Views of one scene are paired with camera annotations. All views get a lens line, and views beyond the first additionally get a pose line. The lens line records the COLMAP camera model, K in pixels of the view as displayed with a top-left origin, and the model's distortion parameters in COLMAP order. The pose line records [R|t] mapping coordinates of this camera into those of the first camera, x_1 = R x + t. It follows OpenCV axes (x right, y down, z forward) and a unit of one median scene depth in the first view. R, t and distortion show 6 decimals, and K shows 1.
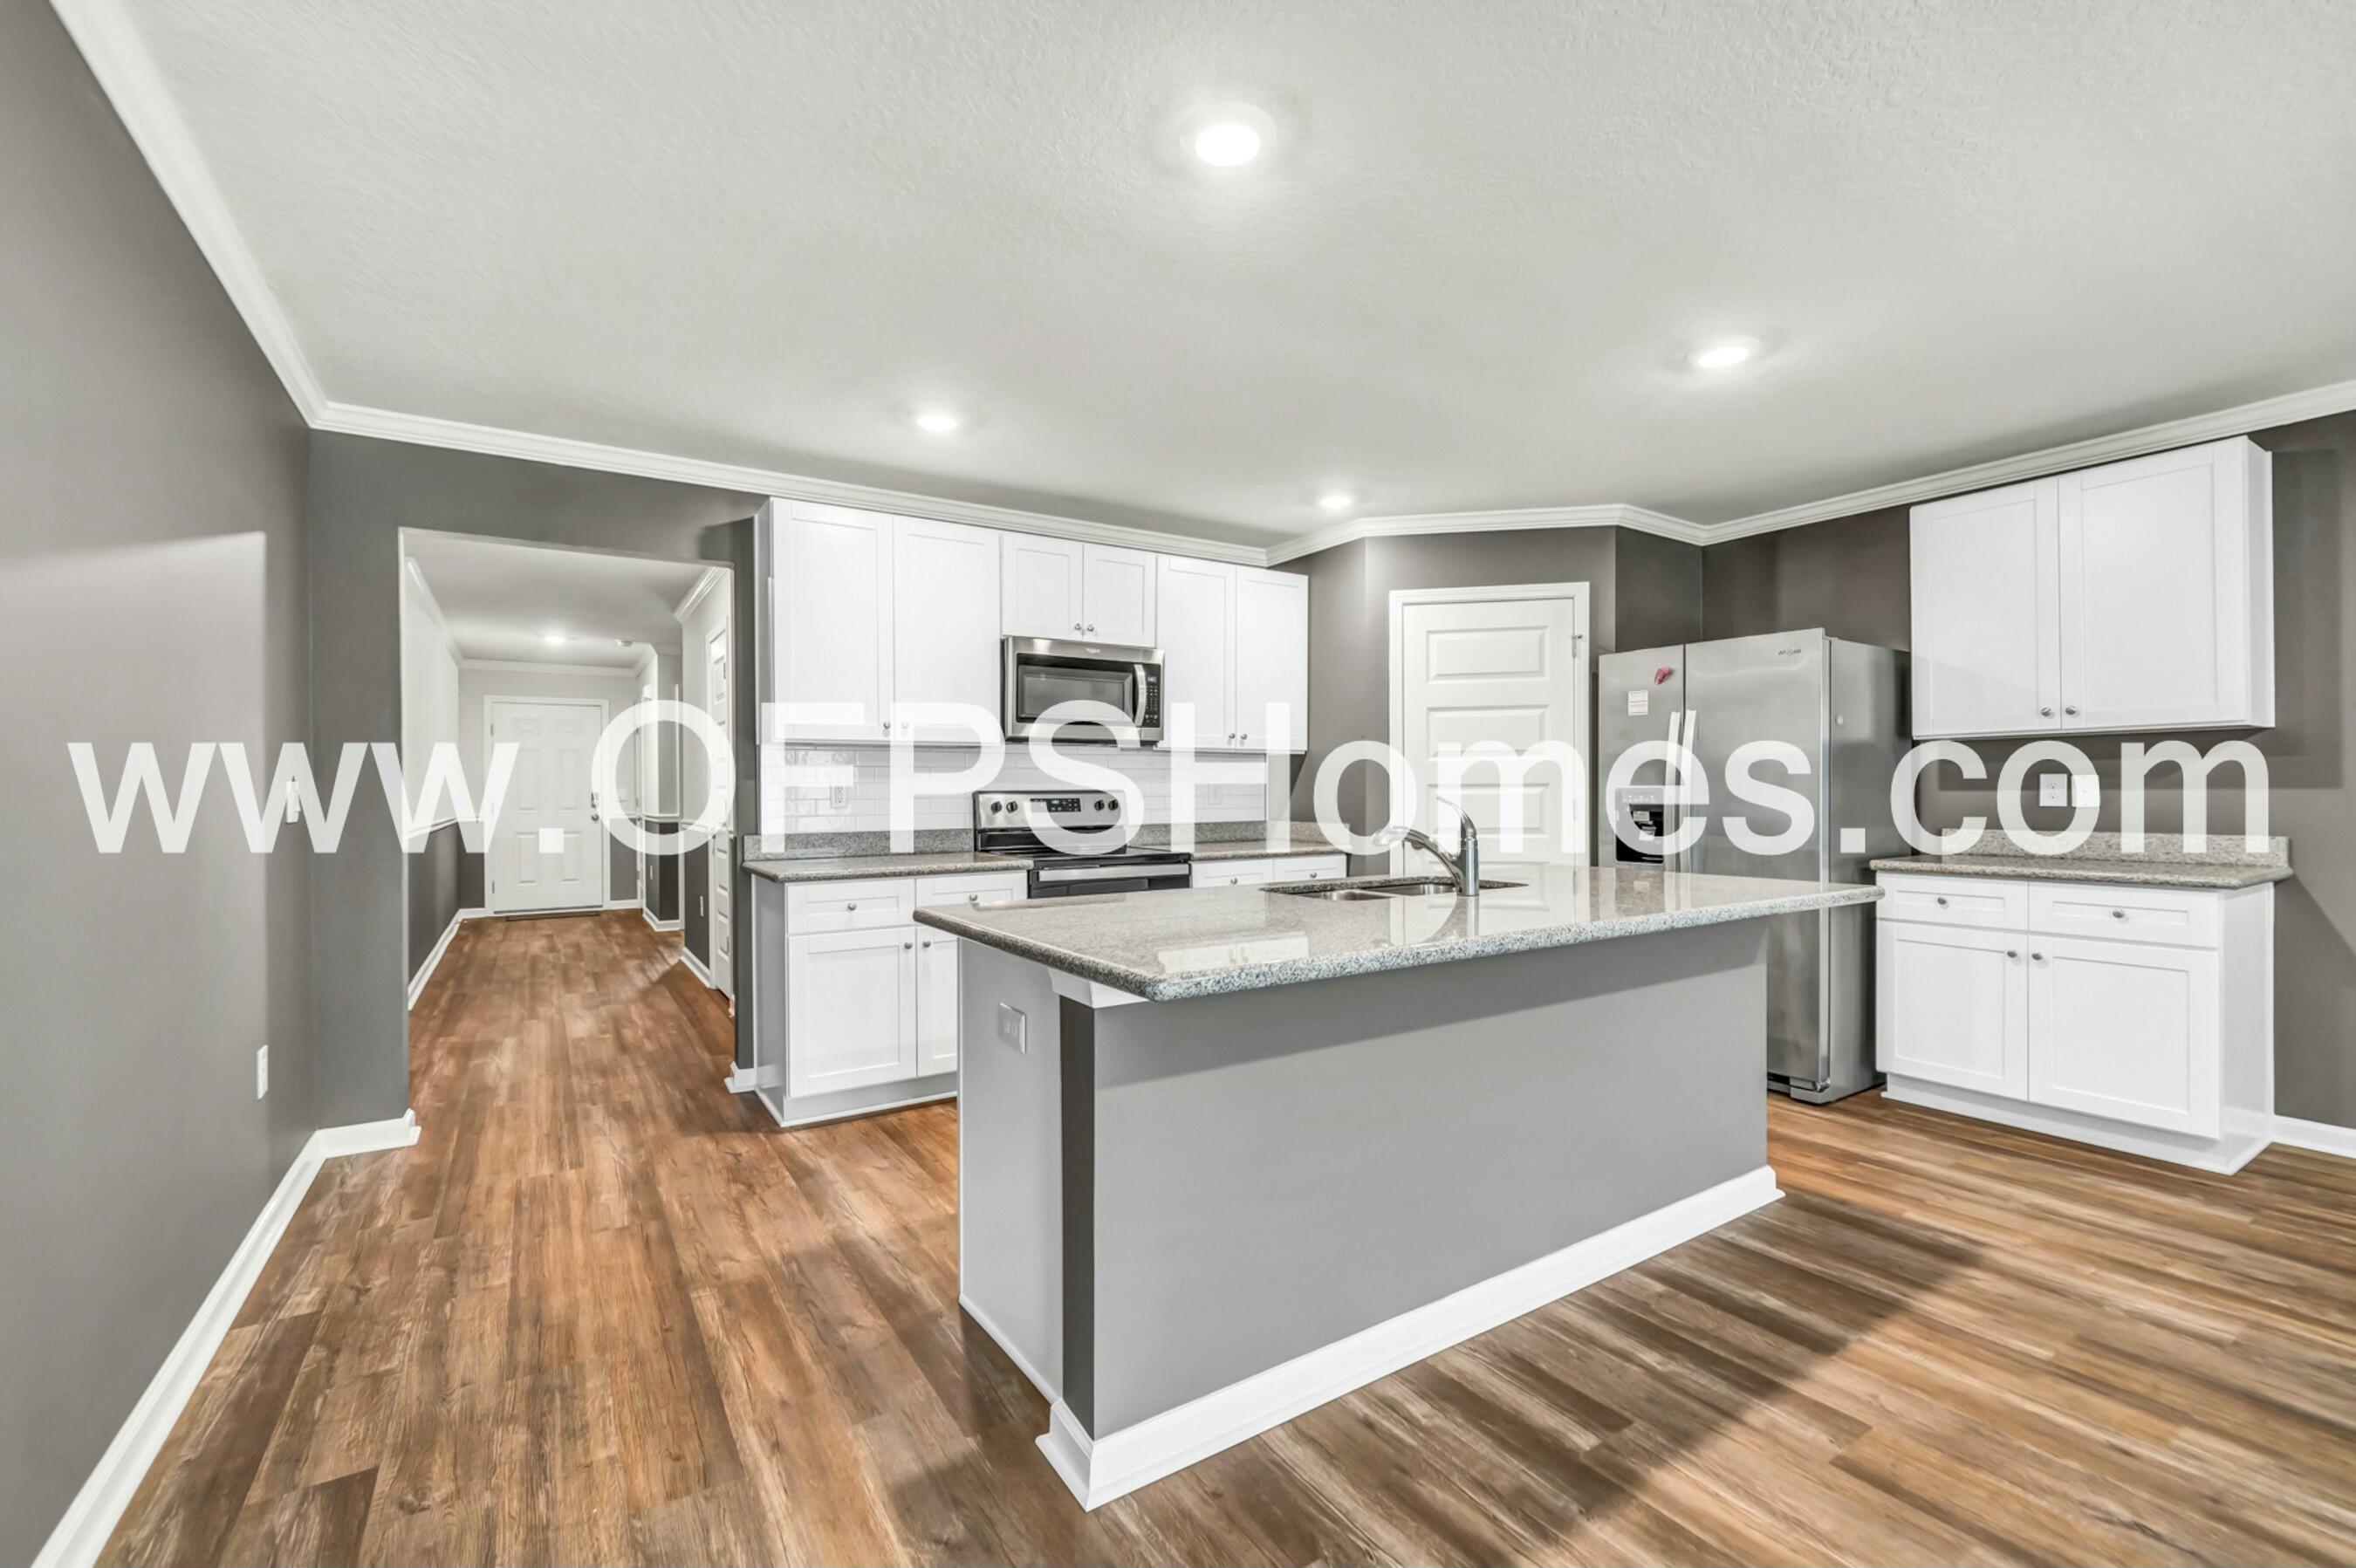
lens RADIAL K [[998.7, 0, 1184.1], [0, 998.7, 789.4], [0, 0, 1]] dist [0.004664, 0.001132]
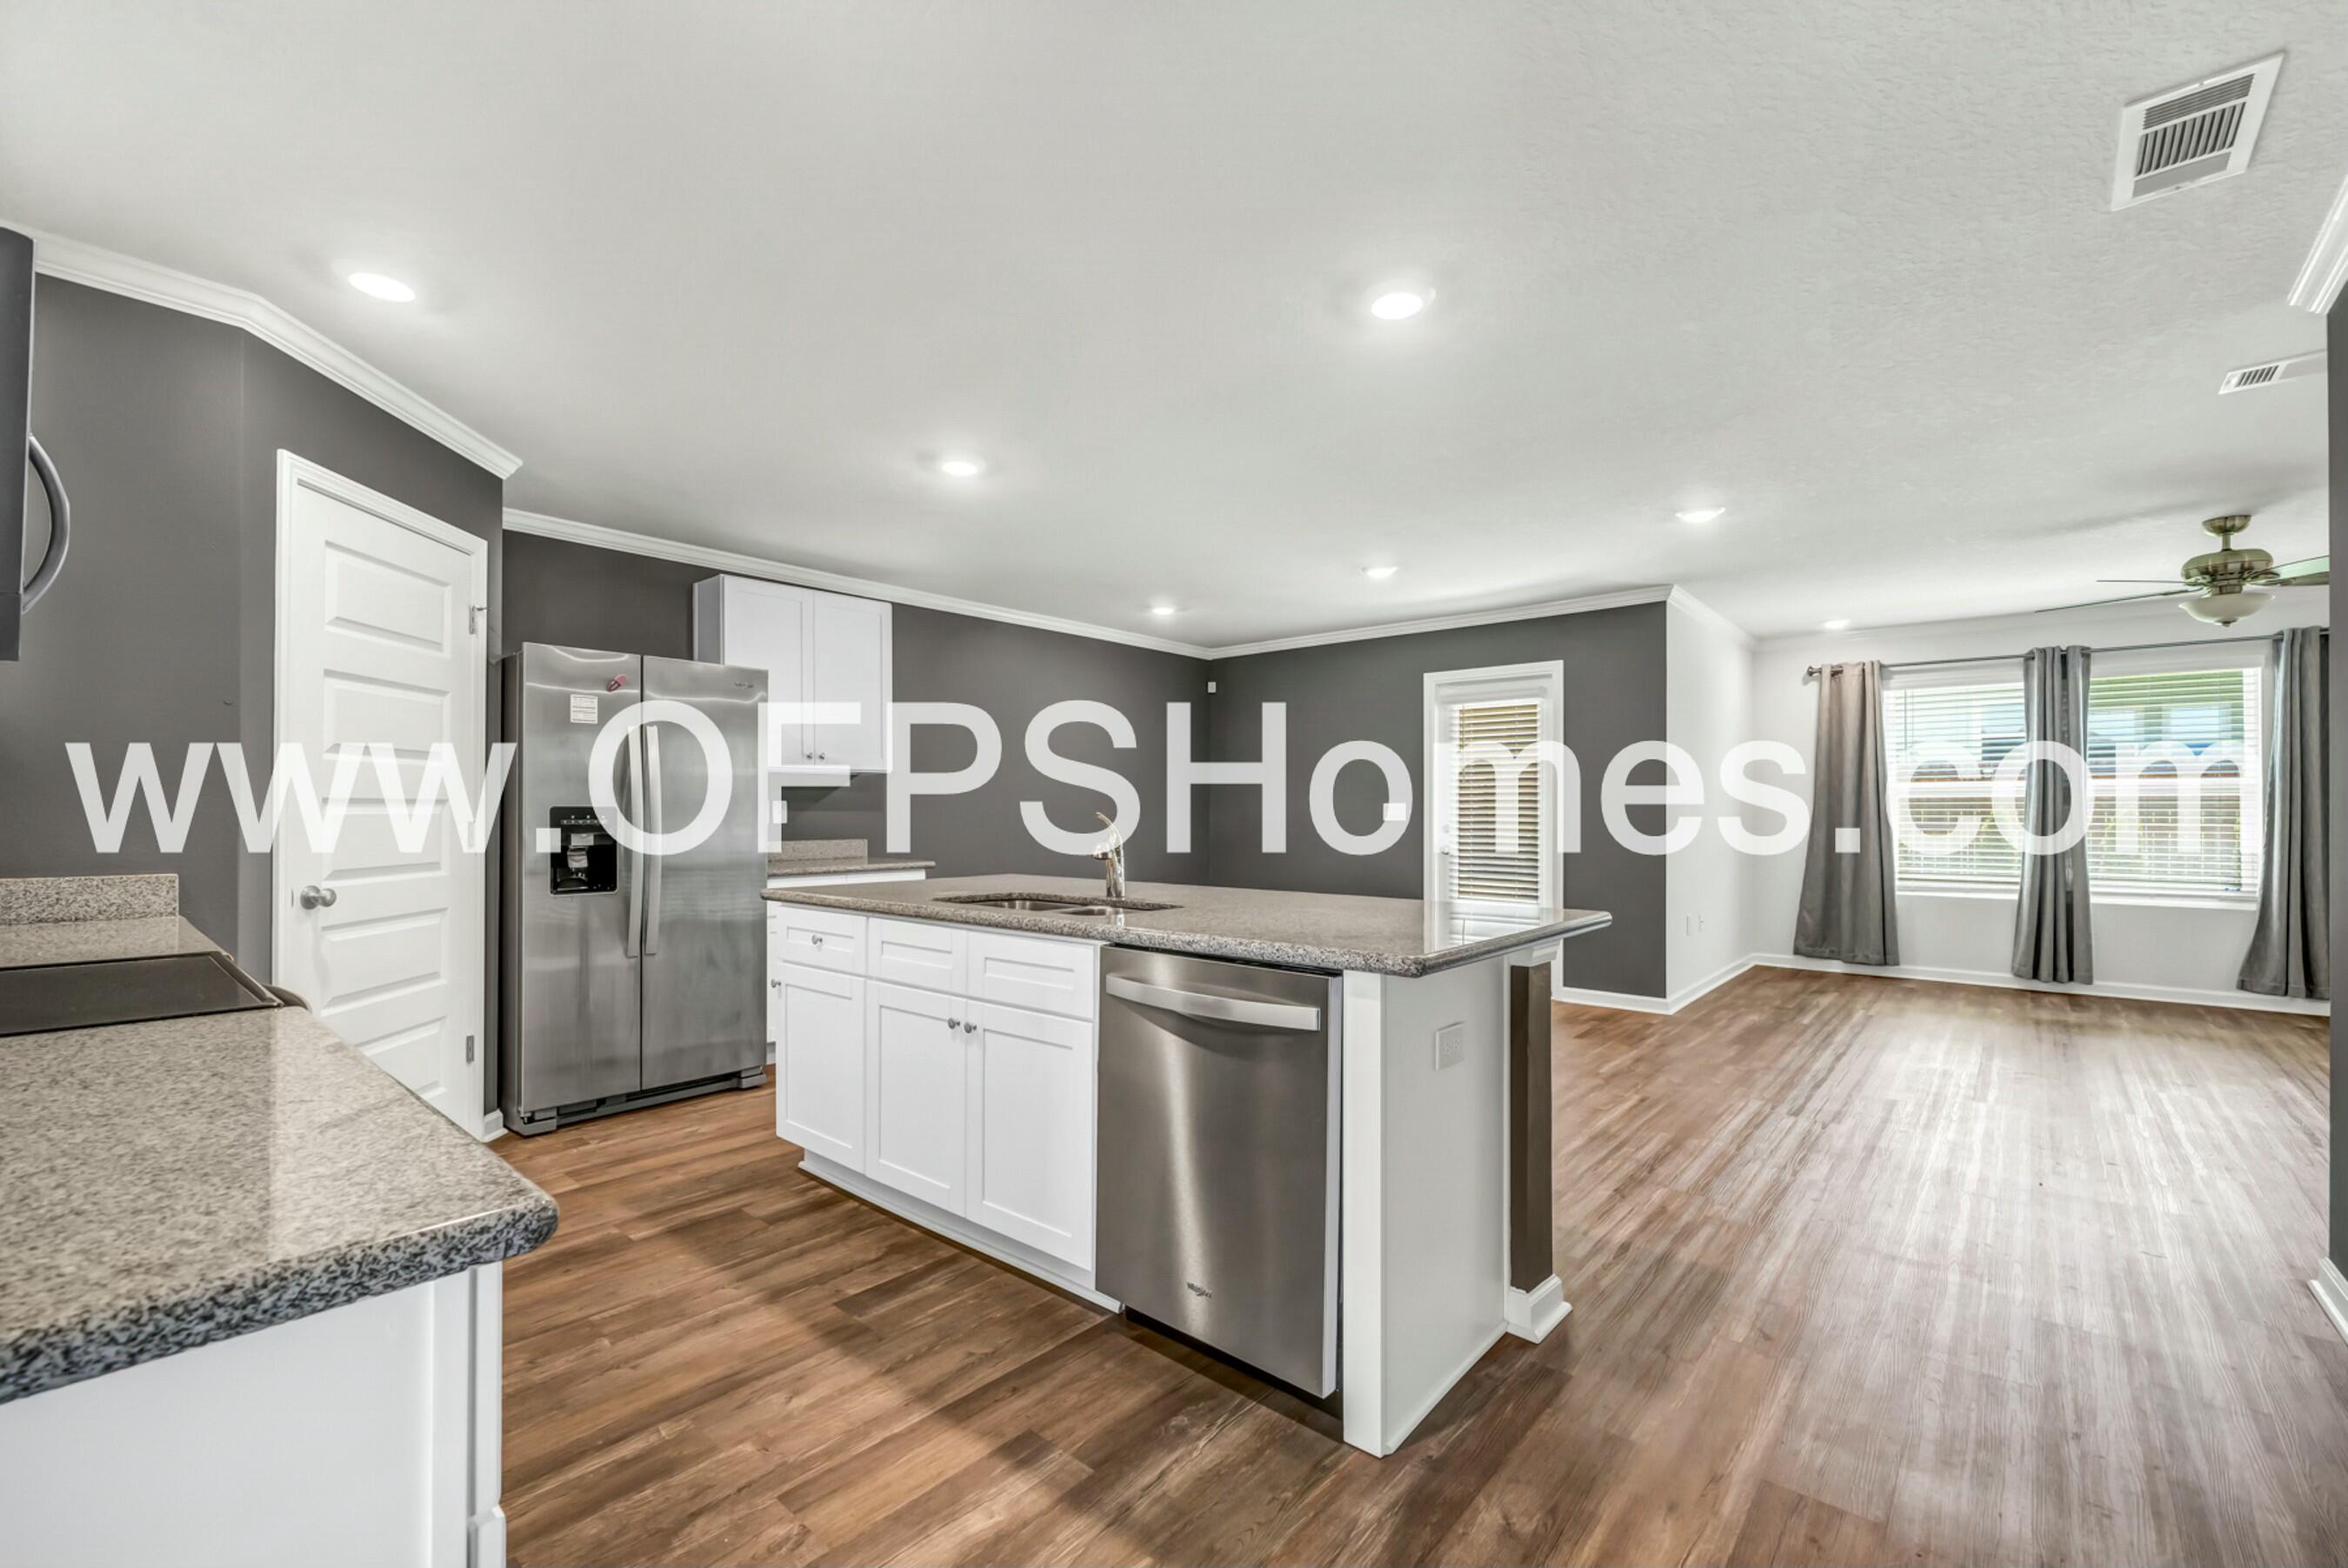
lens RADIAL K [[983.3, 0, 1159.1], [0, 983.3, 801.4], [0, 0, 1]] dist [0.006335, -0.001165]
pose [[-0.266407, 0.015142, 0.963742, -0.672981], [0.000568, 0.999879, -0.015552, 0.010037], [-0.963861, -0.003596, -0.266383, 1.001692]]
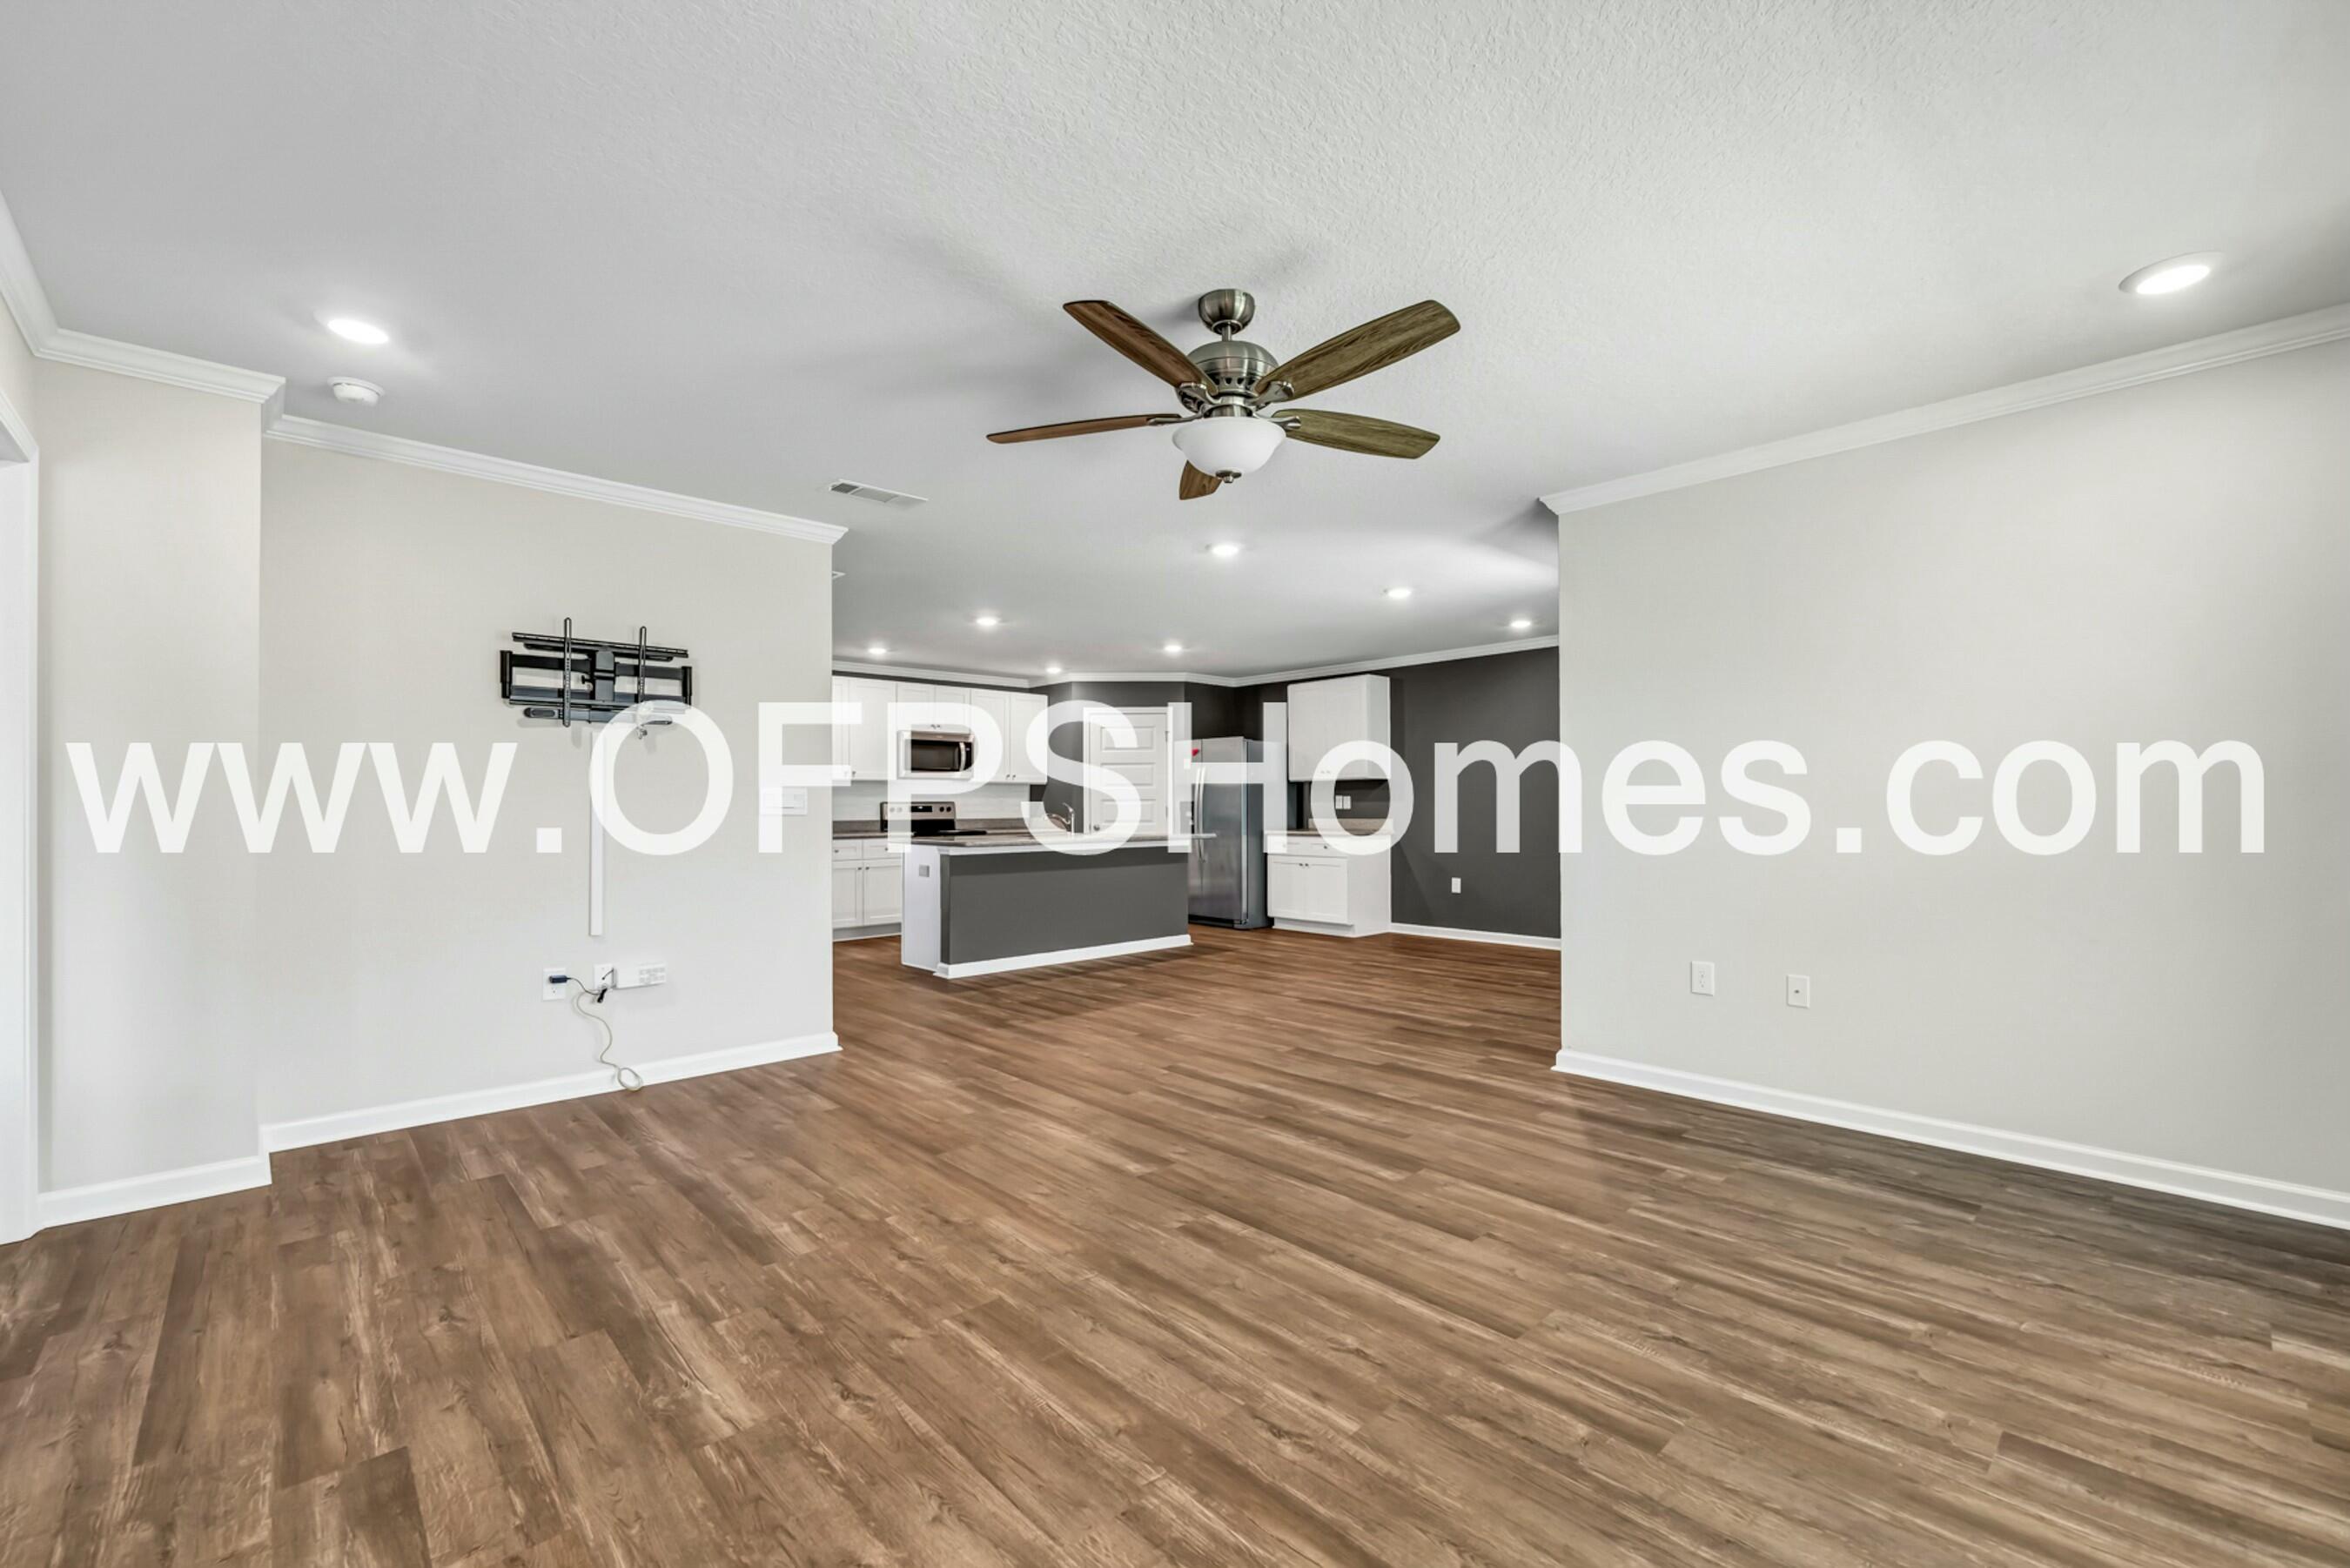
lens RADIAL K [[984.0, 0, 1172.7], [0, 984.0, 795.0], [0, 0, 1]] dist [0.006335, -0.001165]
pose [[0.986638, 0.002319, 0.162909, 0.078607], [-0.000570, 0.999942, -0.010781, 0.012688], [-0.162924, 0.010544, 0.986582, -1.584726]]
